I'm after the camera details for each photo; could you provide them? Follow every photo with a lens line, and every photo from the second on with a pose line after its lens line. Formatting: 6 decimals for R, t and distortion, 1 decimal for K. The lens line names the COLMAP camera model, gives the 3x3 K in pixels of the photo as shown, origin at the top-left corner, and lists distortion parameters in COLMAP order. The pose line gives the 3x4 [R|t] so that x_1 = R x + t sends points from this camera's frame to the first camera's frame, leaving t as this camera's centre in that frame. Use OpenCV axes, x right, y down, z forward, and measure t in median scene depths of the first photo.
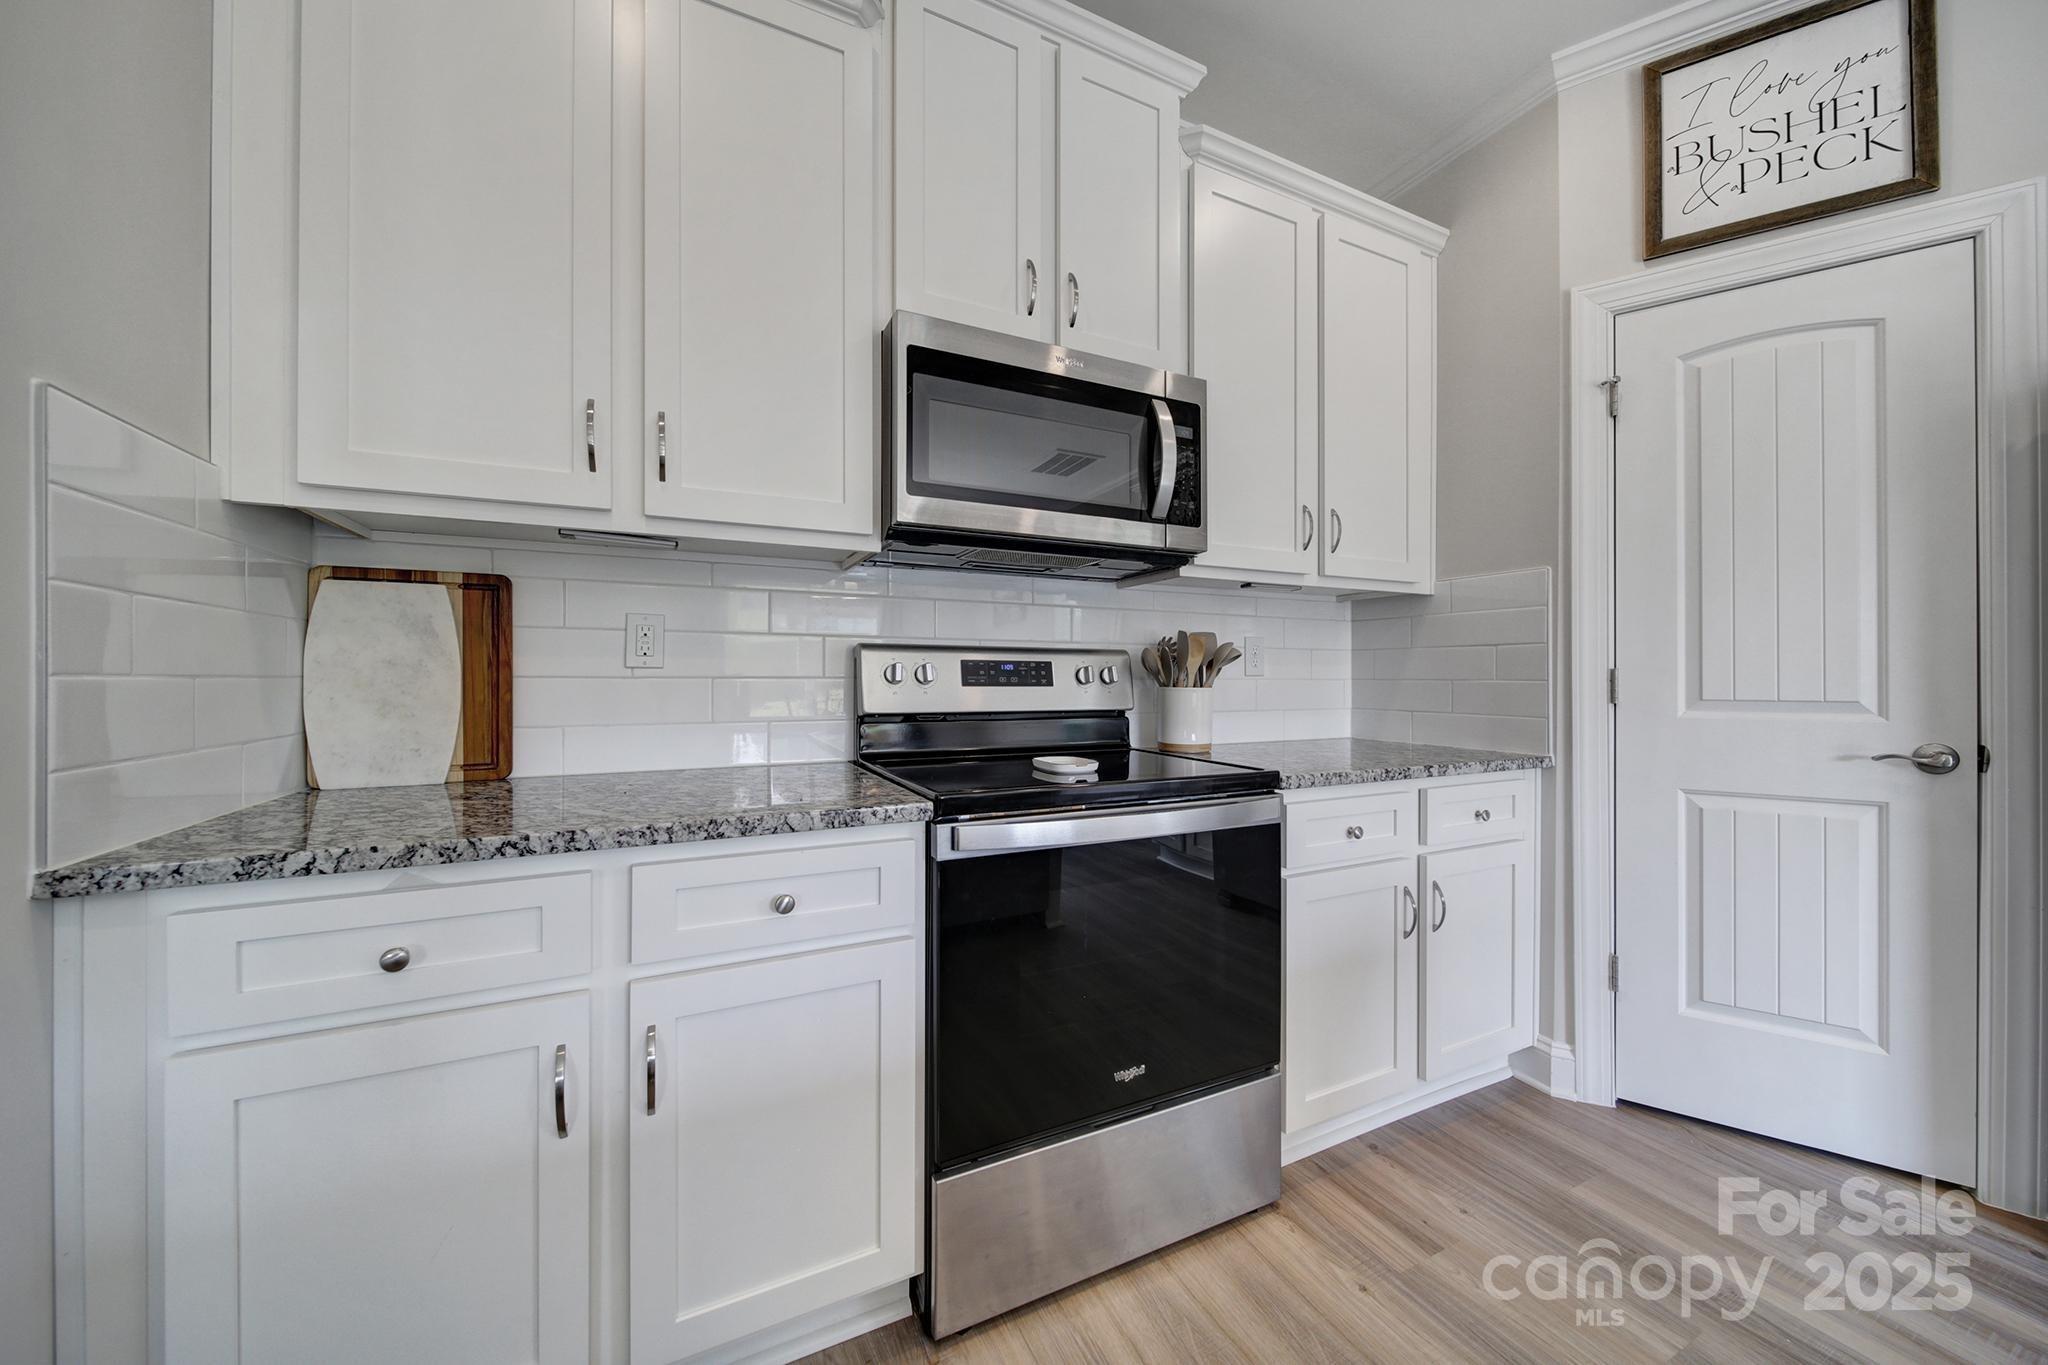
lens RADIAL K [[731.3, 0, 1025.2], [0, 731.3, 674.1], [0, 0, 1]] dist [-0.001955, -0.000809]
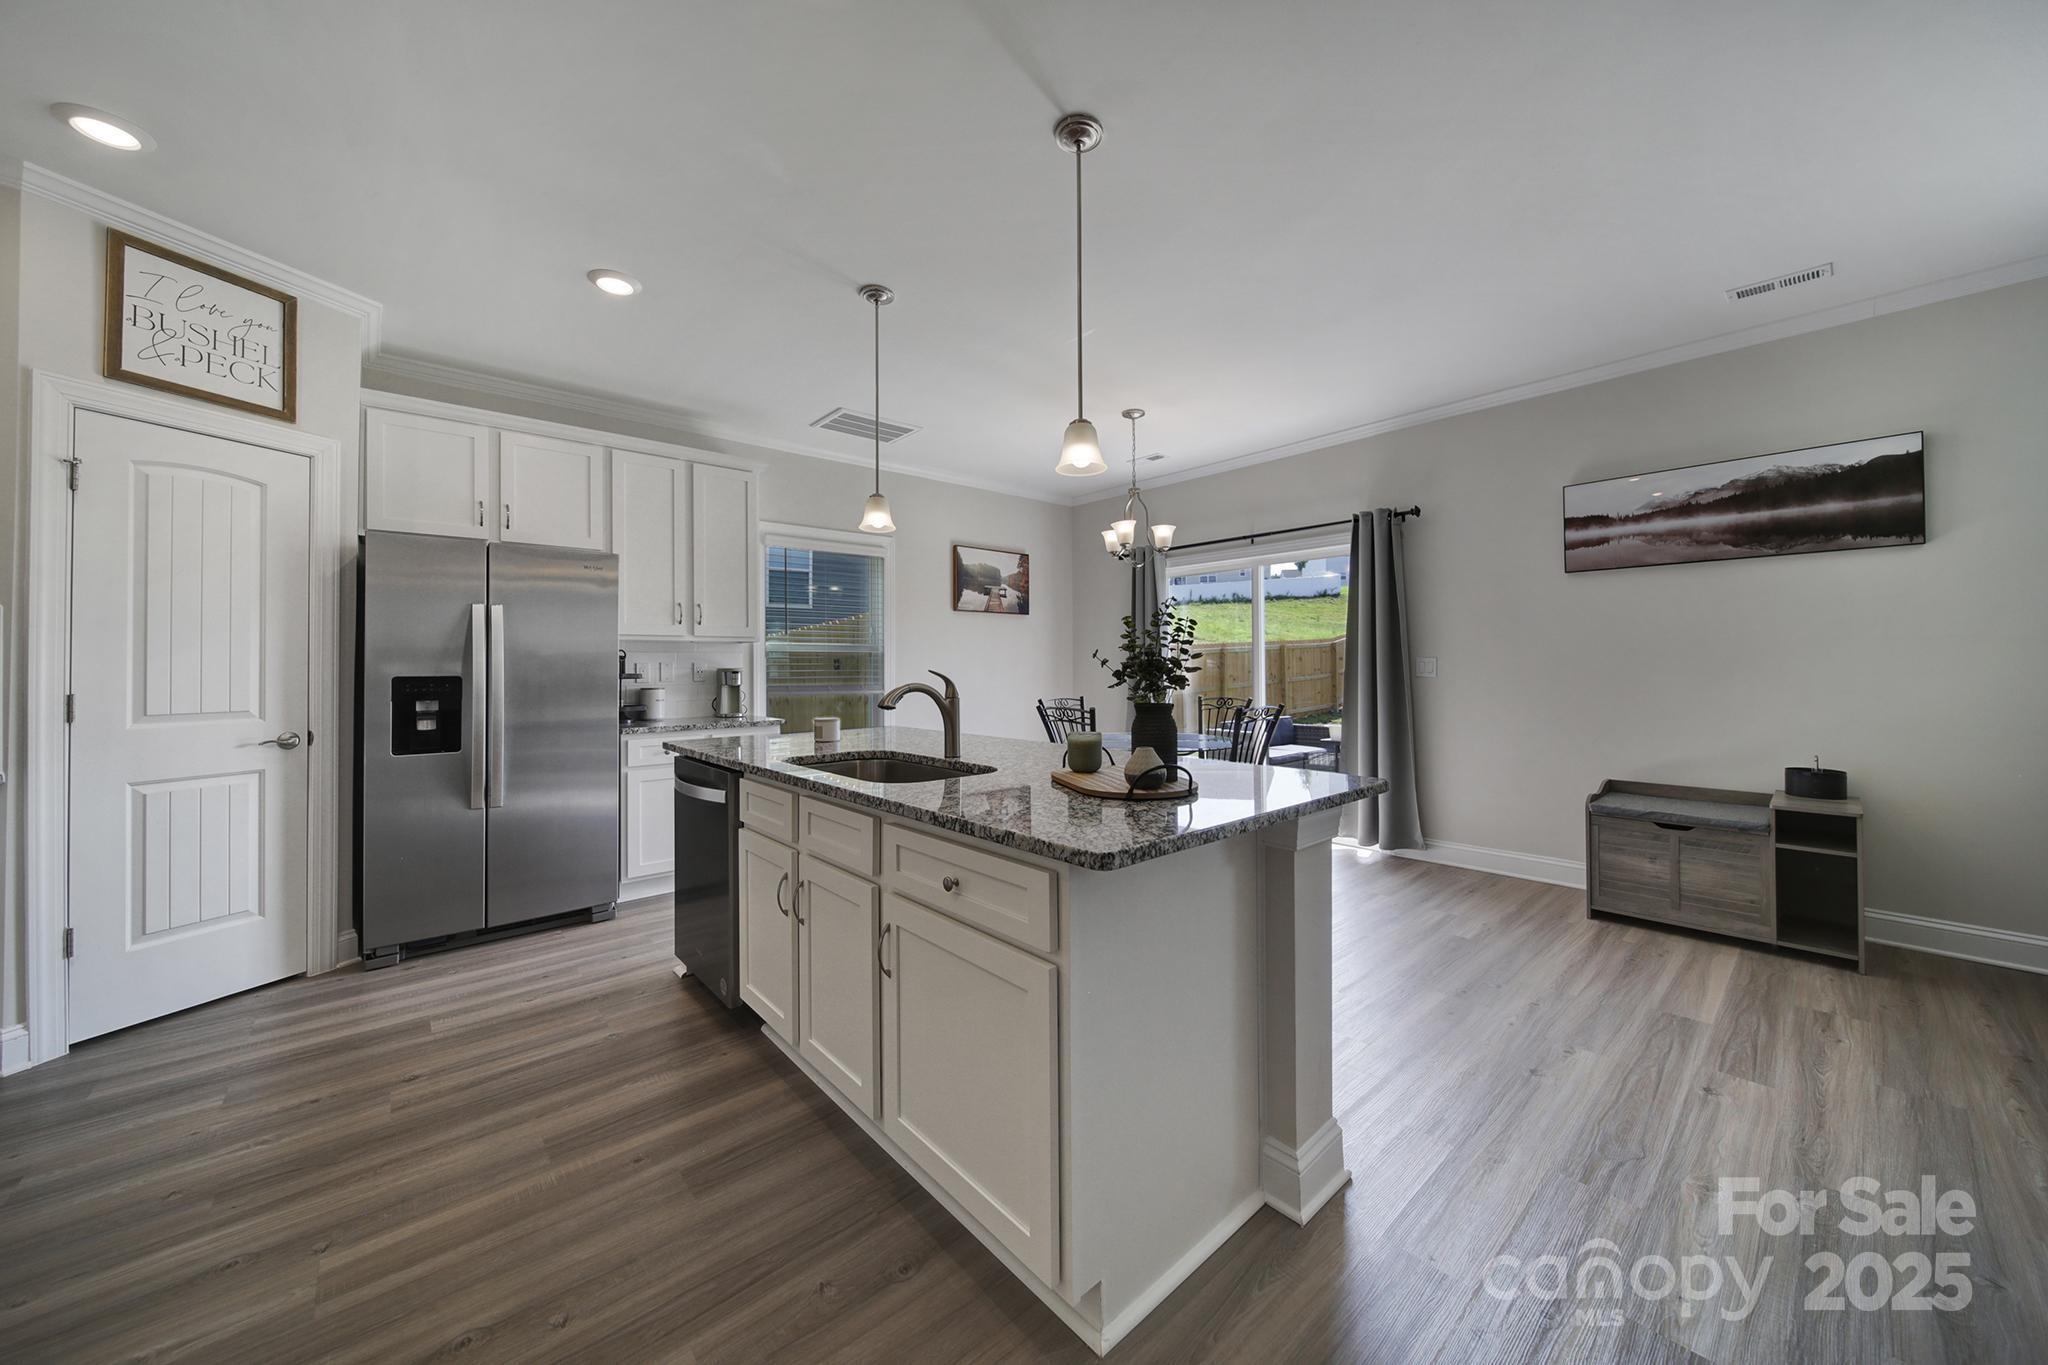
lens RADIAL K [[731.3, 0, 1036.7], [0, 731.3, 660.4], [0, 0, 1]] dist [-0.001955, -0.000809]
pose [[-0.280929, 0.009179, 0.959685, -0.892943], [-0.000549, 0.999953, -0.009725, -0.058417], [-0.959728, -0.003259, -0.280911, -0.233687]]
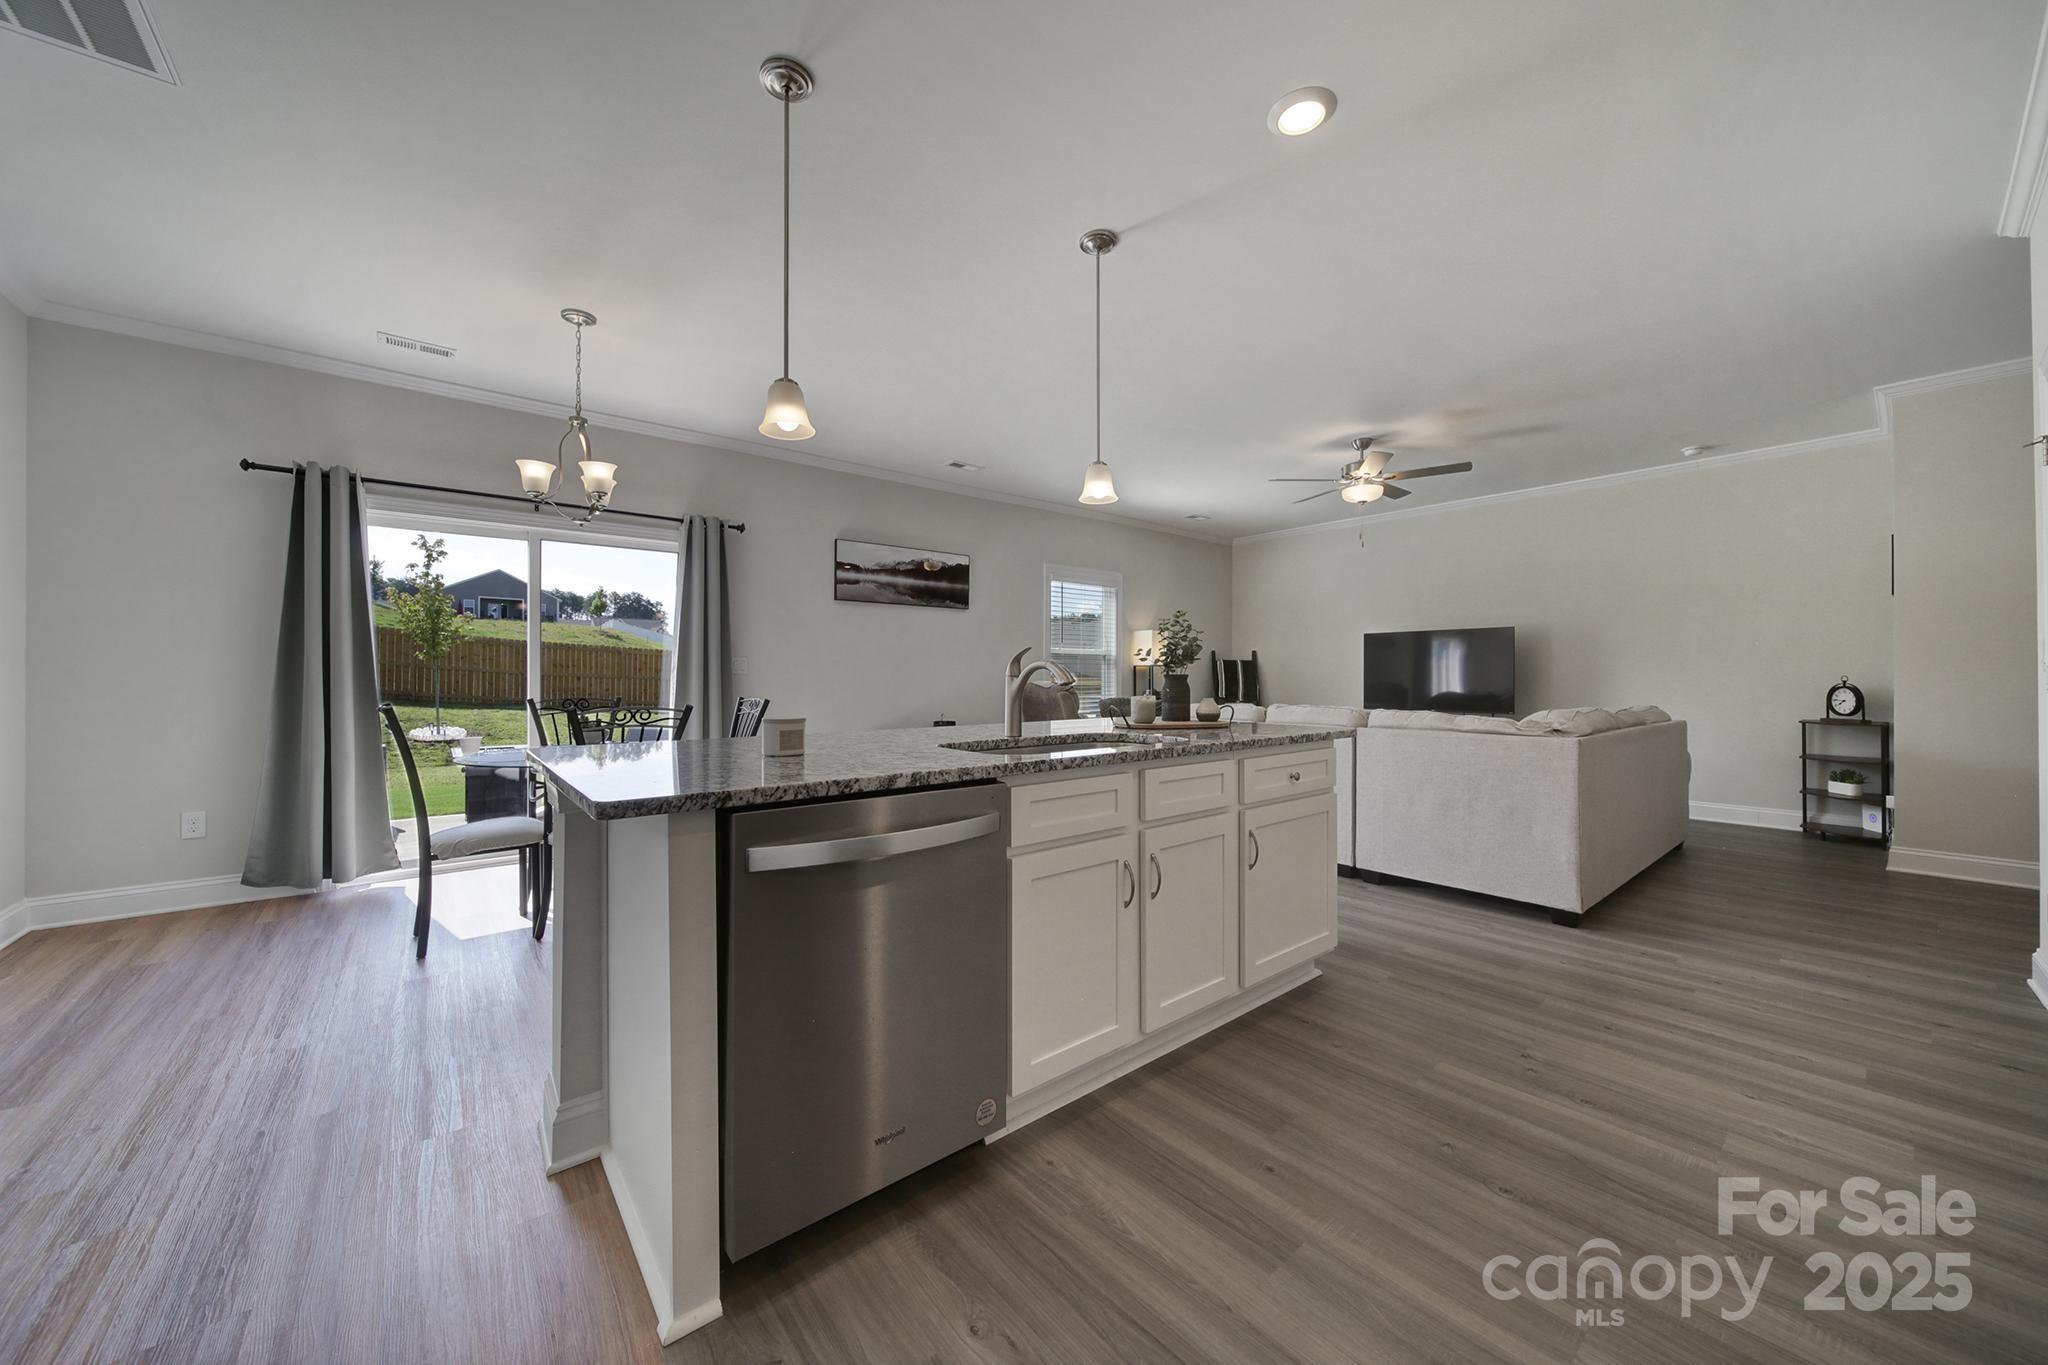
lens RADIAL K [[731.3, 0, 1005.1], [0, 731.3, 687.7], [0, 0, 1]] dist [-0.001955, -0.000809]
pose [[-0.972070, 0.005658, -0.234621, 0.843042], [0.003433, 0.999945, 0.009890, 0.005321], [0.234664, 0.008808, -0.972037, 0.867797]]
